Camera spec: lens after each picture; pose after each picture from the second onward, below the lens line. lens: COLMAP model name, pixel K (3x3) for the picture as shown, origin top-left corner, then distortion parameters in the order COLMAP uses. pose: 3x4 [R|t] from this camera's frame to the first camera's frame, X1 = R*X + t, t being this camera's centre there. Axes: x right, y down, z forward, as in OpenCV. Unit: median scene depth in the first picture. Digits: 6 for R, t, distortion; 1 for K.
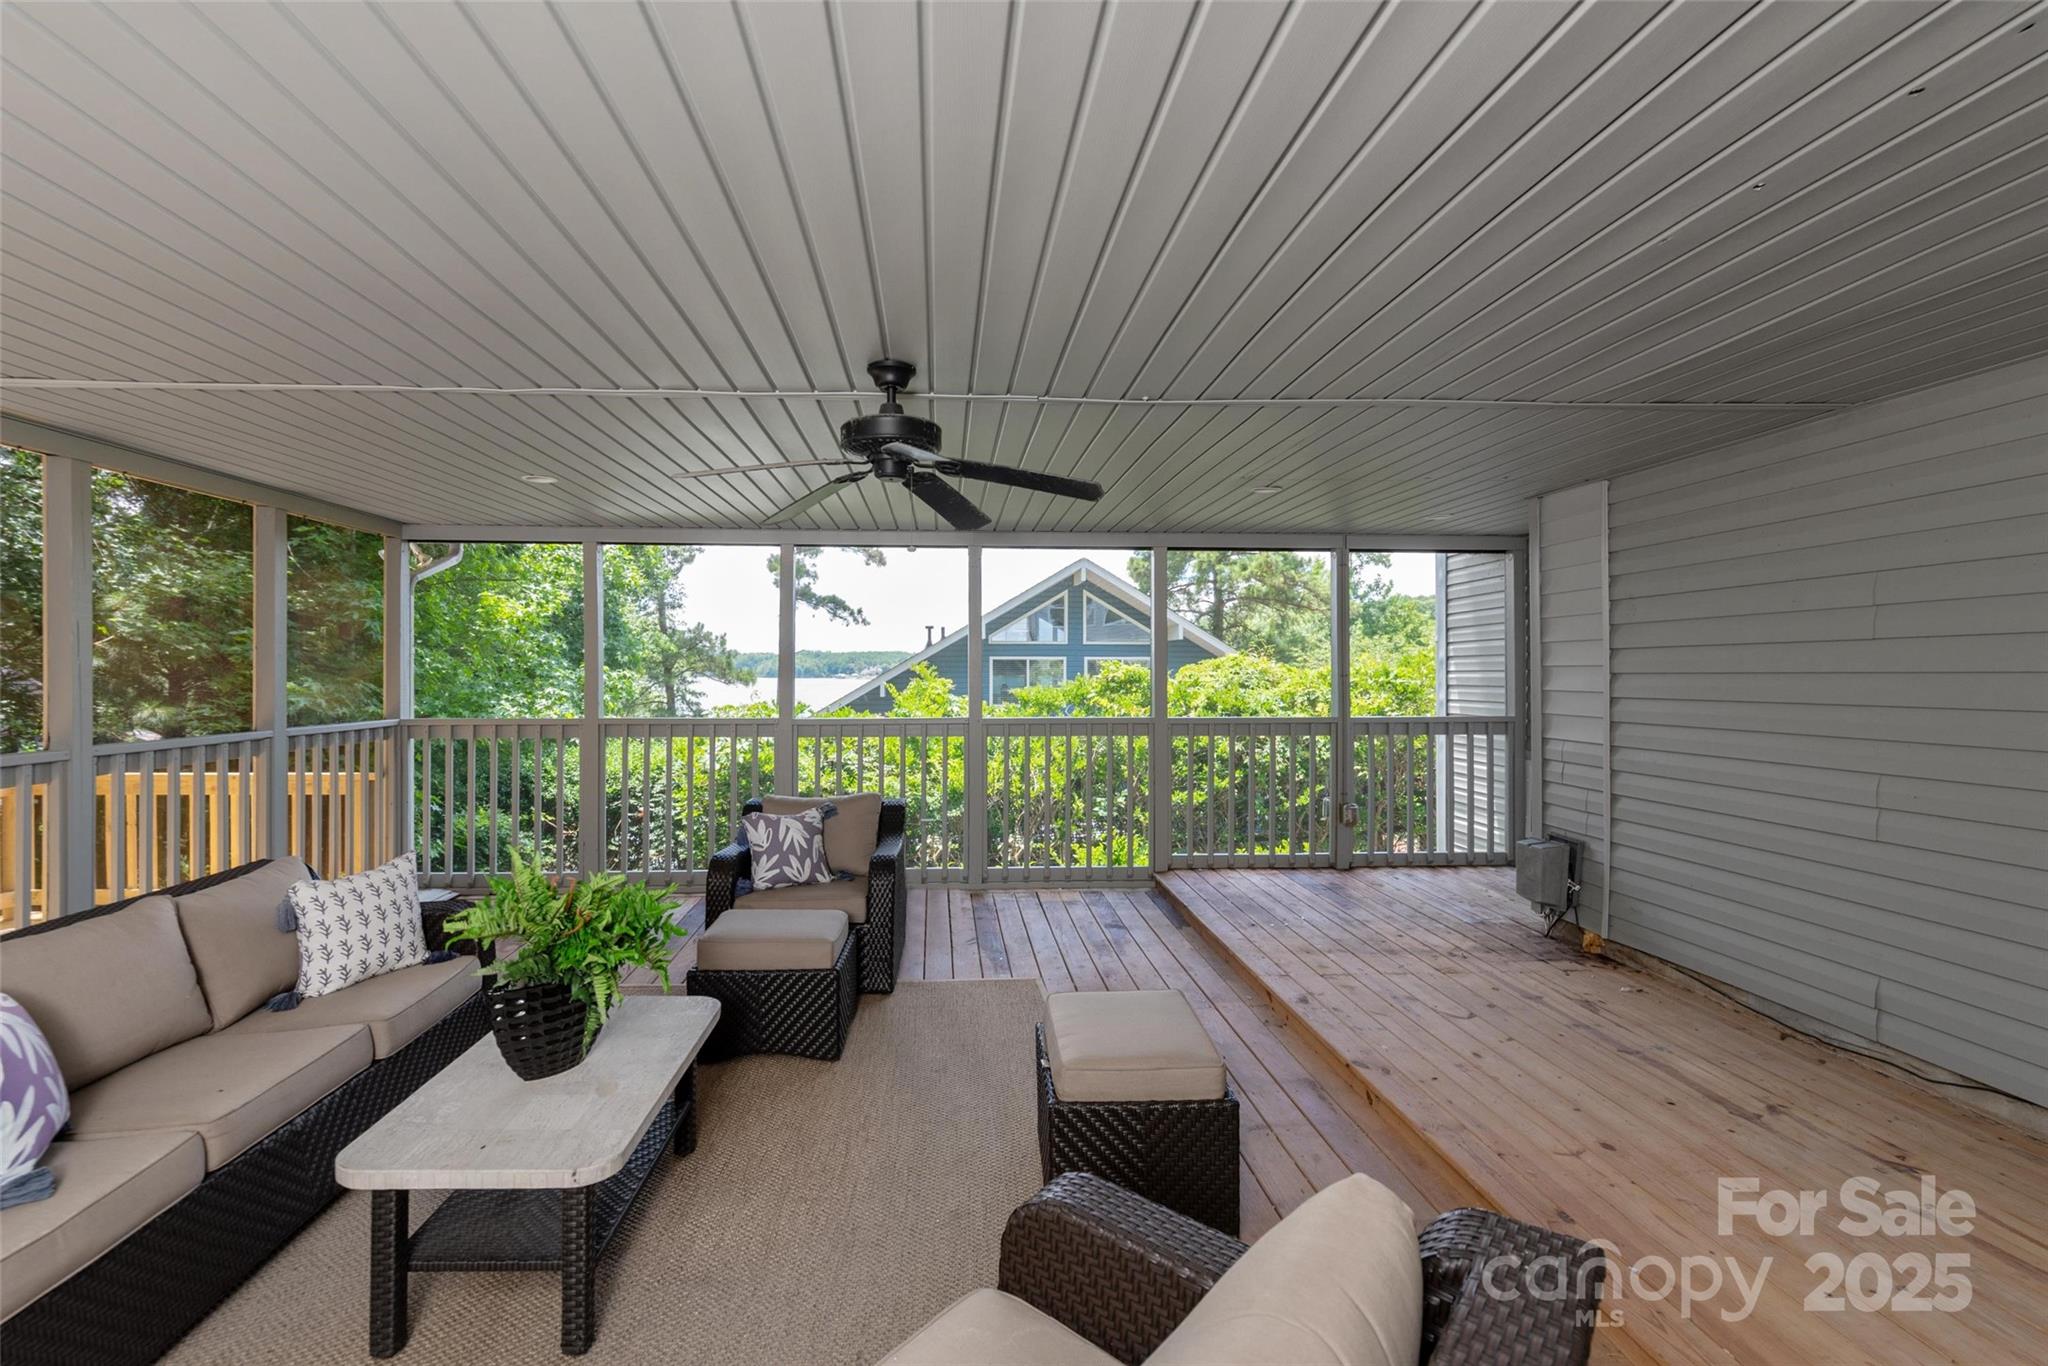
lens RADIAL K [[933.4, 0, 1024.4], [0, 933.4, 675.3], [0, 0, 1]] dist [-0.000552, -0.000373]
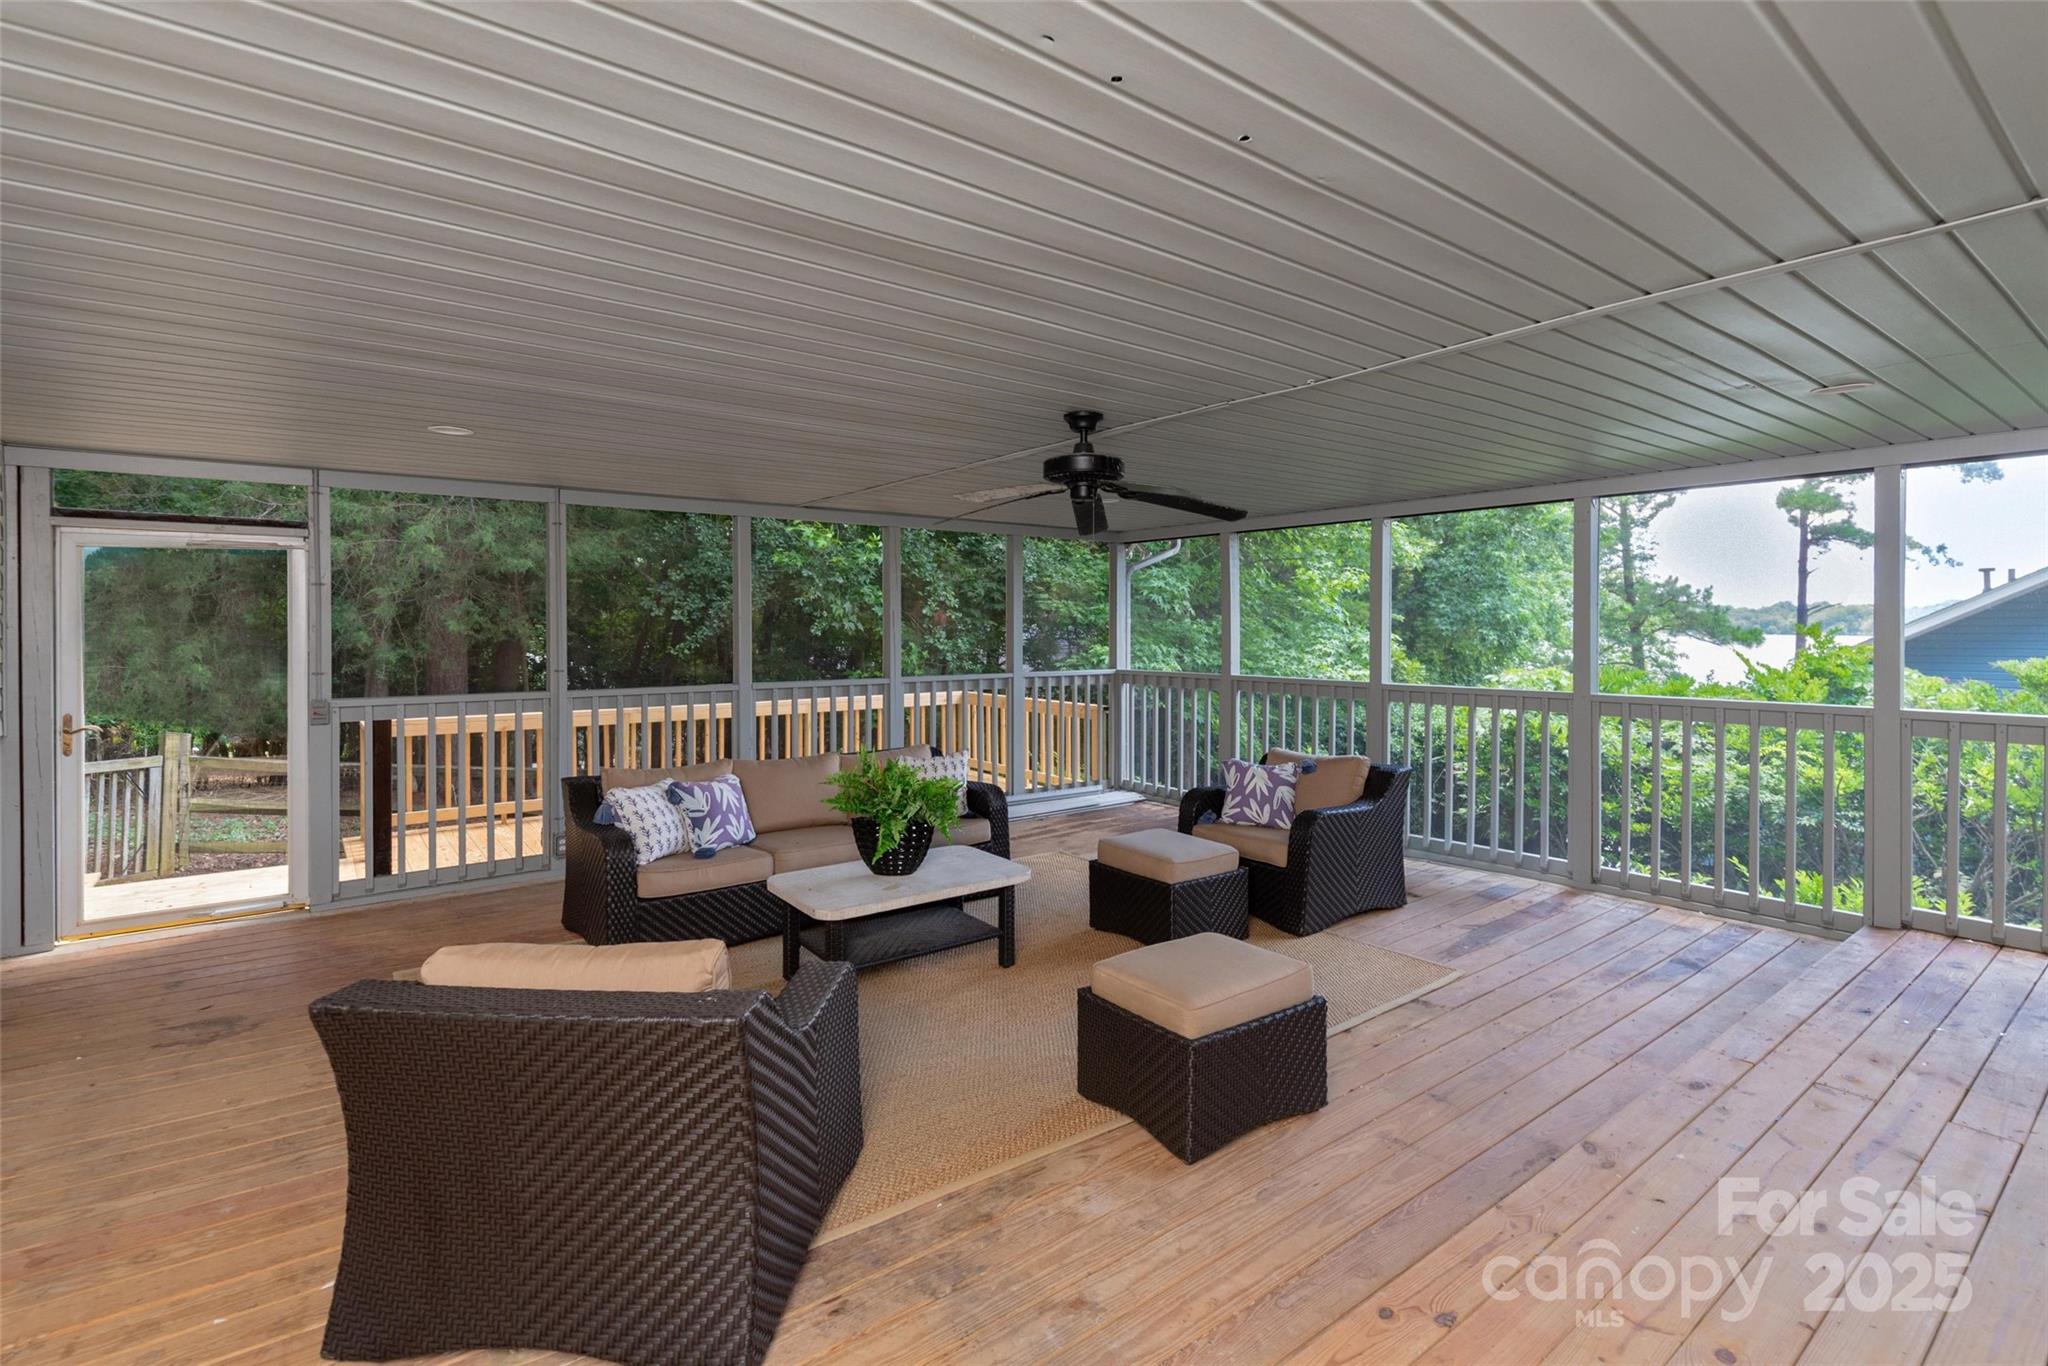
lens RADIAL K [[917.6, 0, 1014.0], [0, 917.6, 642.4], [0, 0, 1]] dist [0.000576, -0.000034]
pose [[0.567695, 0.011781, -0.823154, 0.476926], [-0.004200, 0.999926, 0.011414, -0.011696], [0.823228, -0.003022, 0.567703, 0.104763]]
